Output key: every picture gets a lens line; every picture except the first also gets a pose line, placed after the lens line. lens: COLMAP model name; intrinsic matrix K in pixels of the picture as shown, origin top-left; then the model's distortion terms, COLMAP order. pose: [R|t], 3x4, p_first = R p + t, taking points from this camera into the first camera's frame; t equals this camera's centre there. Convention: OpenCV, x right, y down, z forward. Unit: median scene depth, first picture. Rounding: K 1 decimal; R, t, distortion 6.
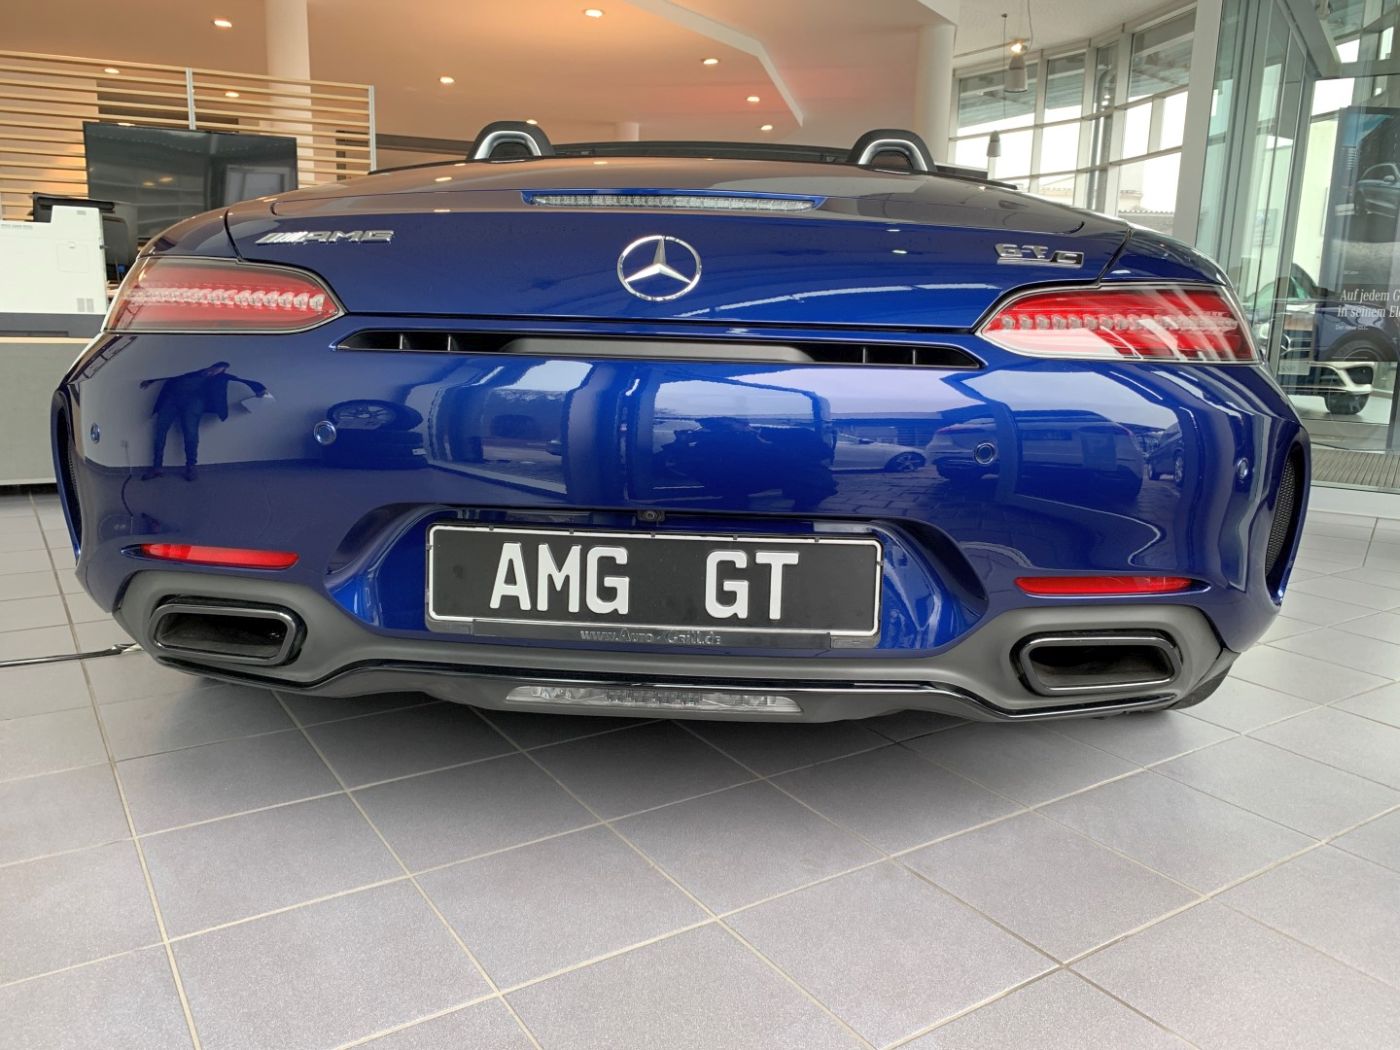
lens RADIAL K [[1080.7, 0, 706.9], [0, 1080.7, 518.8], [0, 0, 1]] dist [0.028946, -0.023055]
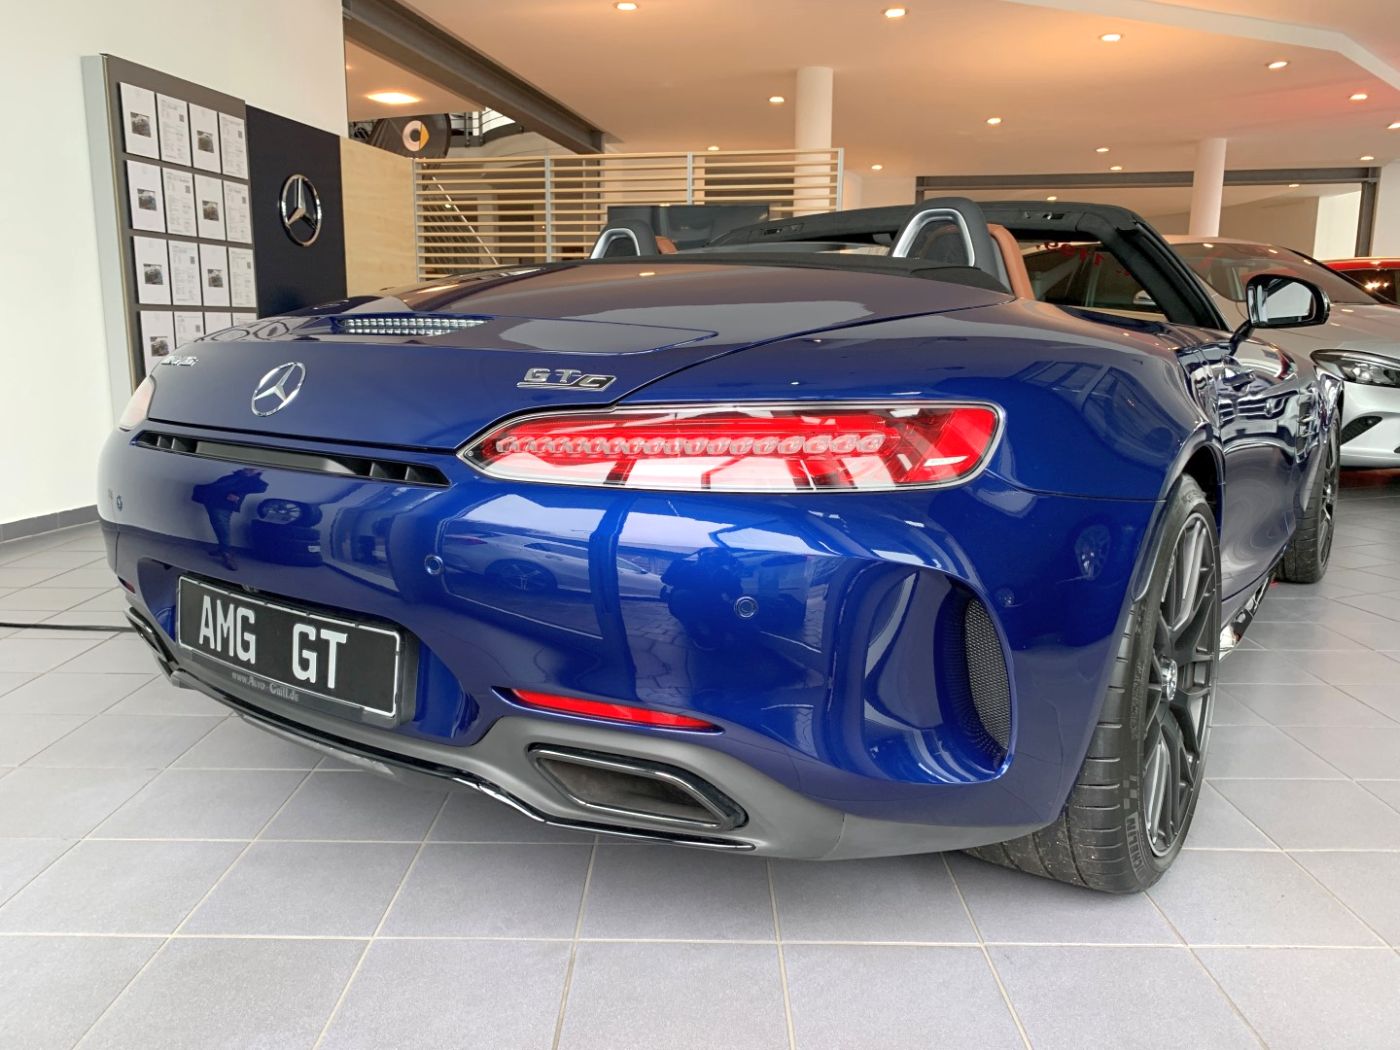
lens RADIAL K [[1080.7, 0, 702.2], [0, 1080.7, 530.3], [0, 0, 1]] dist [0.028946, -0.023055]
pose [[0.831212, 0.089900, -0.548640, 0.979505], [-0.097634, 0.995107, 0.015138, -0.128068], [0.547316, 0.040983, 0.835922, 0.224015]]
